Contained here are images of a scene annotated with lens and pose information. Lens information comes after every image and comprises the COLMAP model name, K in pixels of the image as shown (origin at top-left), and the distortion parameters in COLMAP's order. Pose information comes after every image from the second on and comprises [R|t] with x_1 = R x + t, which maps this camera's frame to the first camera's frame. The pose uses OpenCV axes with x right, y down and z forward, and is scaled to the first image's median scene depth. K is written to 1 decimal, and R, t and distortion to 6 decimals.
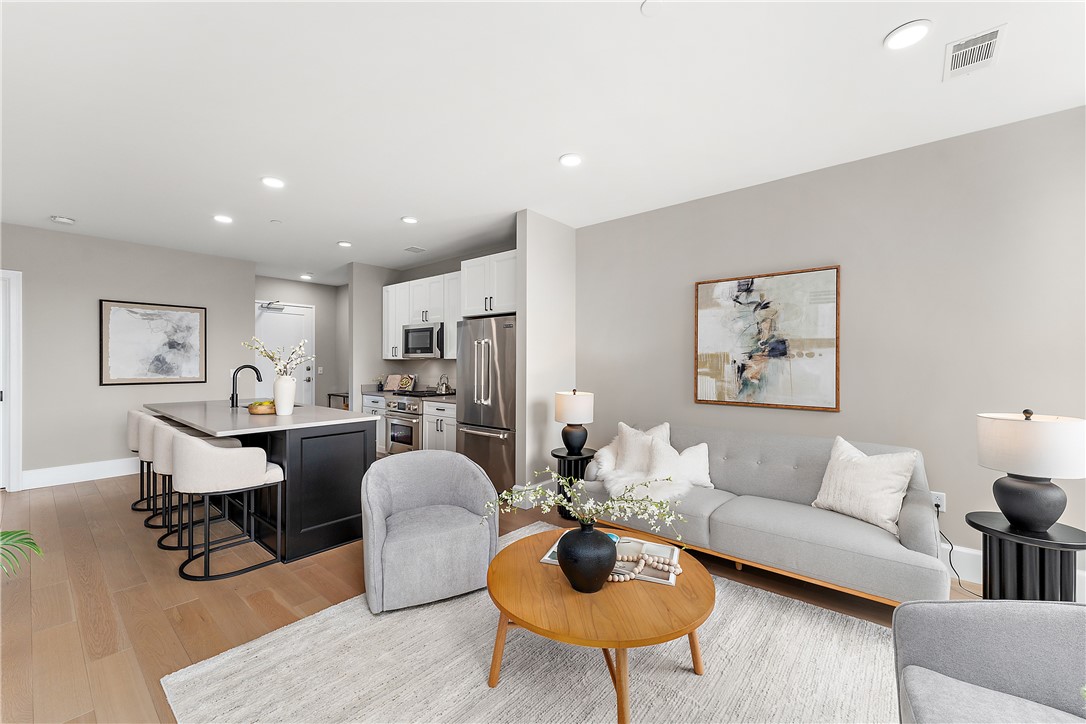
lens RADIAL K [[435.4, 0, 540.2], [0, 435.4, 363.1], [0, 0, 1]] dist [0.002292, -0.000937]
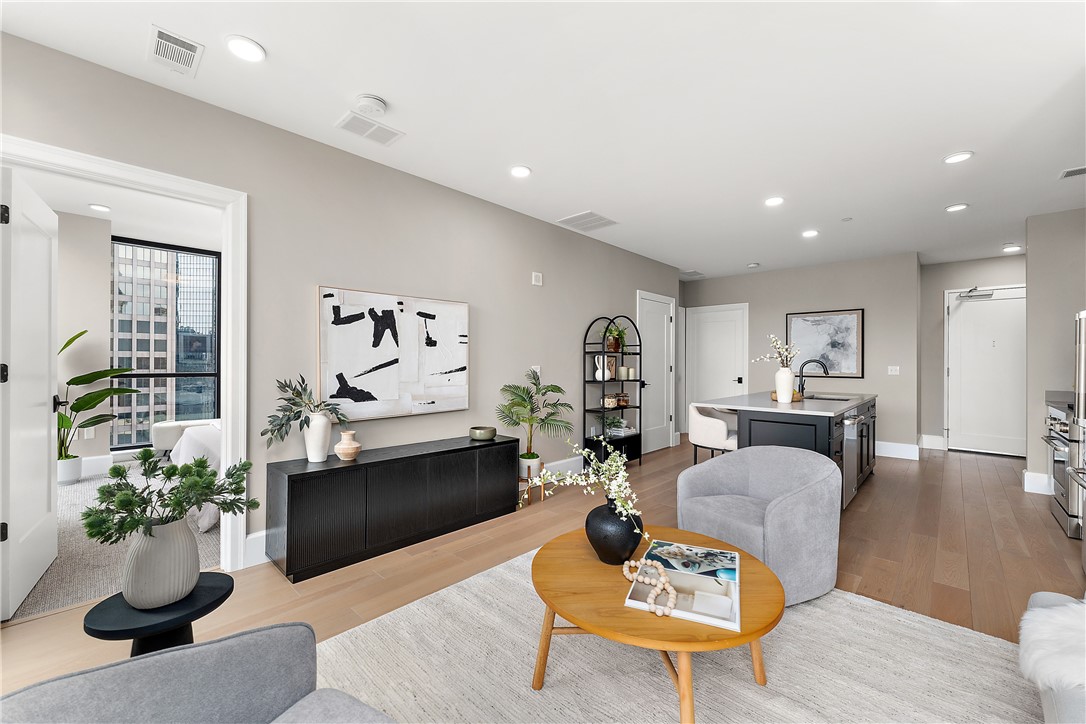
lens RADIAL K [[435.4, 0, 545.1], [0, 435.4, 364.4], [0, 0, 1]] dist [0.002292, -0.000937]
pose [[-0.048345, 0.001981, -0.998829, 0.458705], [-0.006681, 0.999975, 0.002306, 0.017939], [0.998808, 0.006785, -0.048330, 0.352088]]
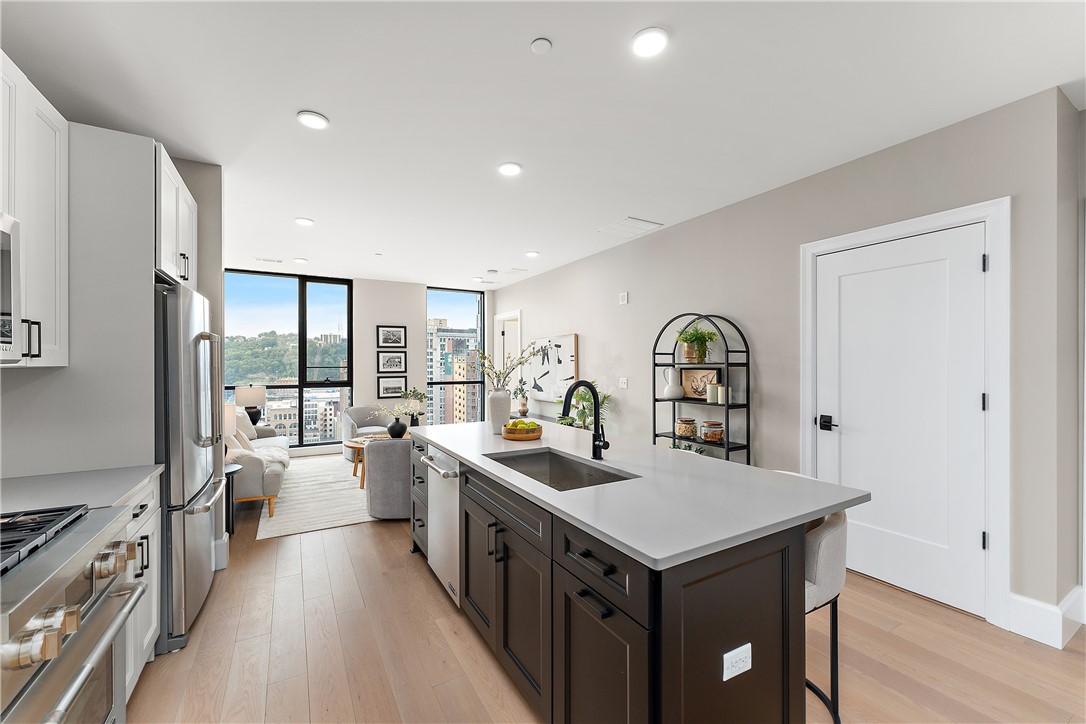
lens RADIAL K [[435.4, 0, 532.5], [0, 435.4, 365.7], [0, 0, 1]] dist [0.002292, -0.000937]
pose [[-0.935517, -0.002674, 0.353272, -0.763721], [-0.000595, 0.999982, 0.005993, -0.014887], [-0.353282, 0.005397, -0.935501, 1.432340]]
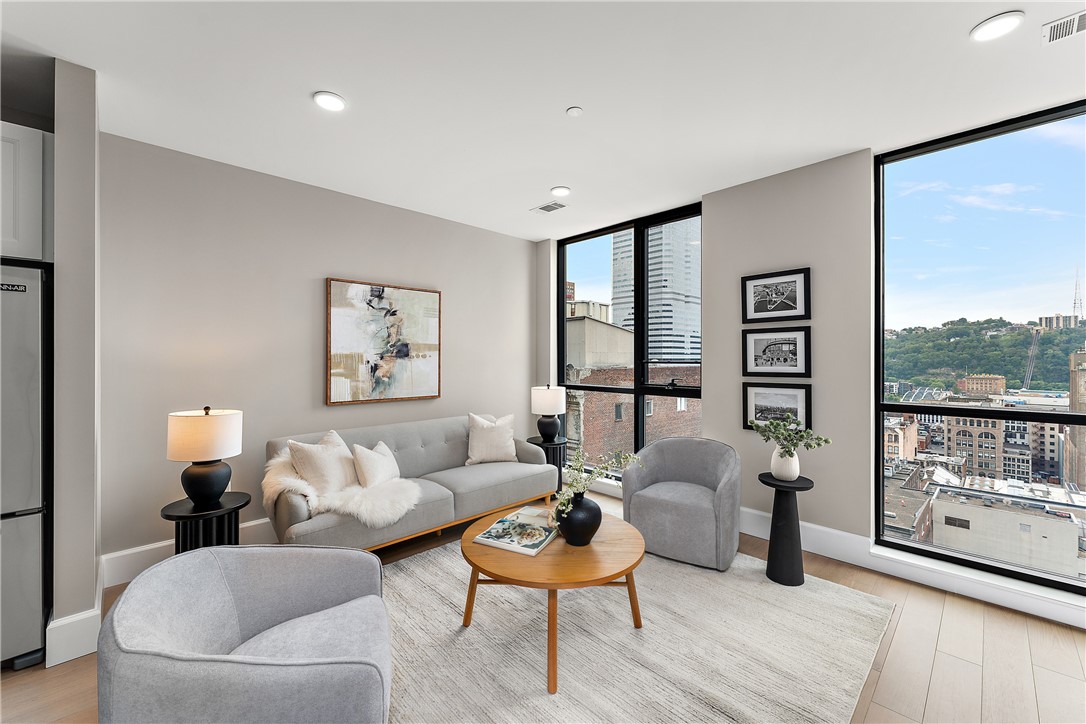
lens RADIAL K [[435.4, 0, 544.2], [0, 435.4, 359.7], [0, 0, 1]] dist [0.002292, -0.000937]
pose [[0.092945, -0.005326, 0.995657, -0.464767], [0.002574, 0.999984, 0.005109, -0.010643], [-0.995668, 0.002088, 0.092957, 0.390539]]
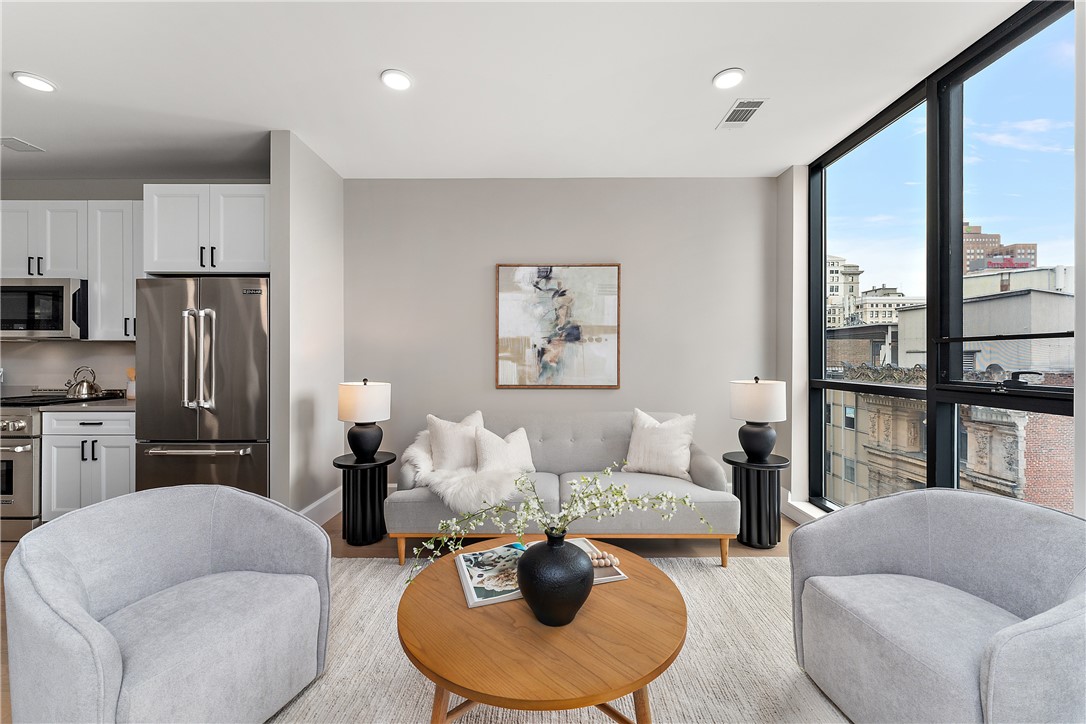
lens RADIAL K [[435.4, 0, 542.0], [0, 435.4, 359.7], [0, 0, 1]] dist [0.002292, -0.000937]
pose [[0.766613, -0.003935, 0.642097, -0.162786], [0.002317, 0.999992, 0.003363, 0.021249], [-0.642105, -0.001090, 0.766616, 0.167993]]
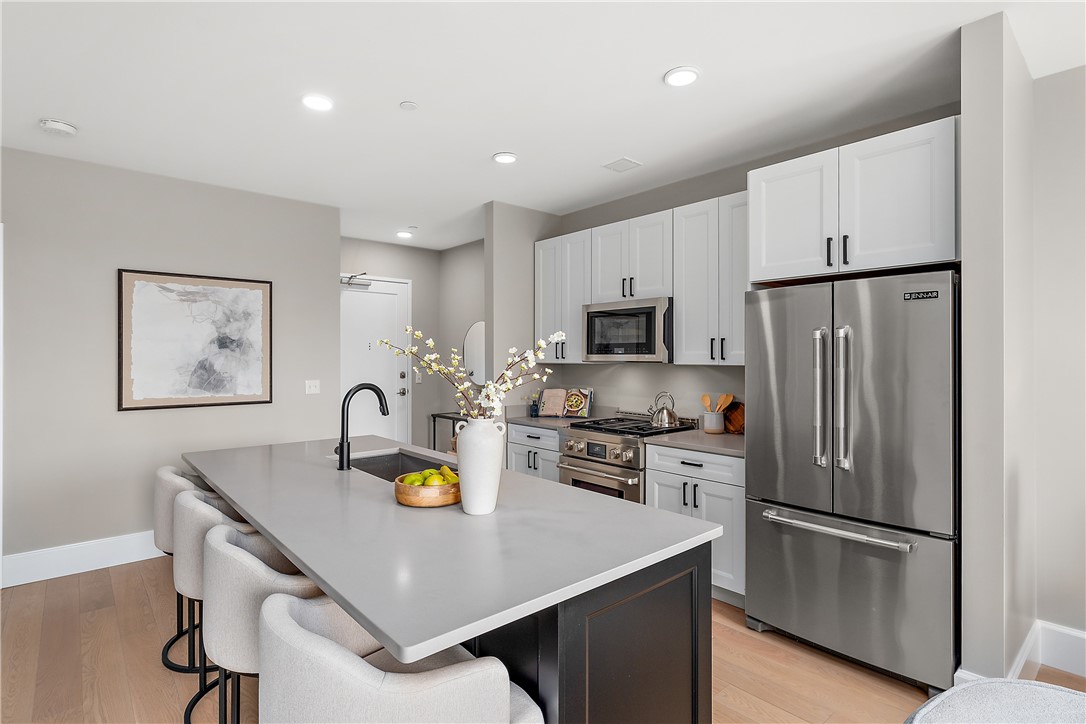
lens RADIAL K [[540.5, 0, 540.9], [0, 540.5, 354.7], [0, 0, 1]] dist [-0.003213, -0.001702]
pose [[0.988753, -0.003810, -0.149506, -0.363791], [0.002915, 0.999976, -0.006206, -0.023149], [0.149526, 0.005701, 0.988741, 0.397872]]
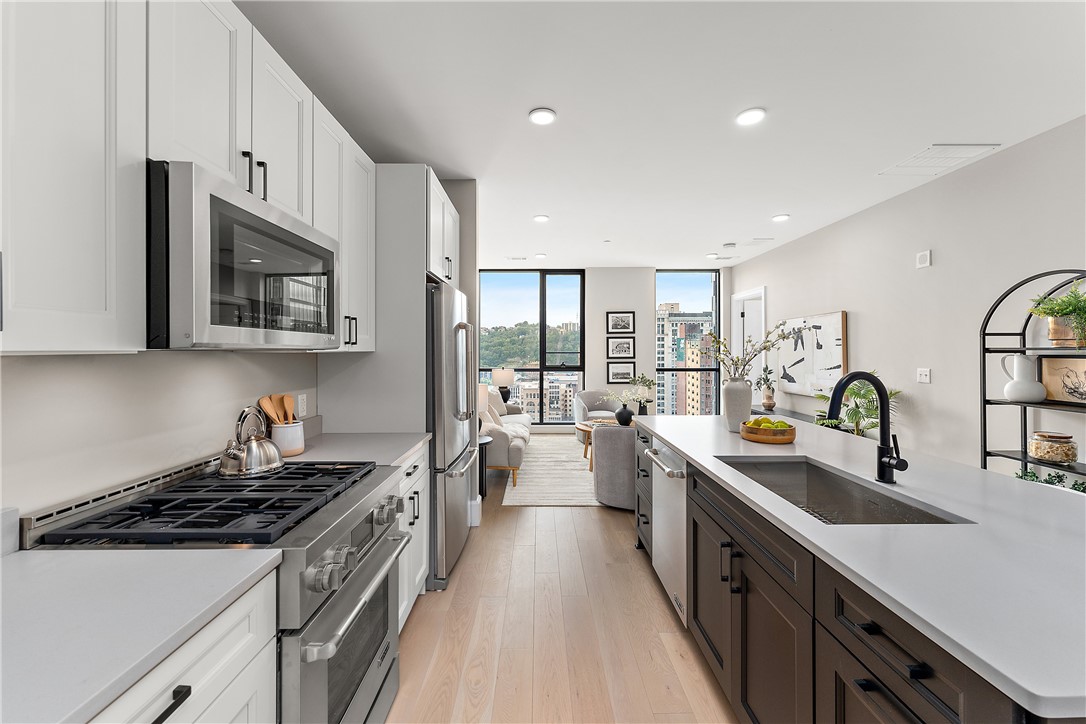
lens RADIAL K [[435.4, 0, 539.5], [0, 435.4, 349.7], [0, 0, 1]] dist [0.002292, -0.000937]
pose [[-0.647602, -0.000841, 0.761978, -0.744805], [0.000946, 0.999998, 0.001907, -0.014531], [-0.761978, 0.001956, -0.647600, 1.385676]]
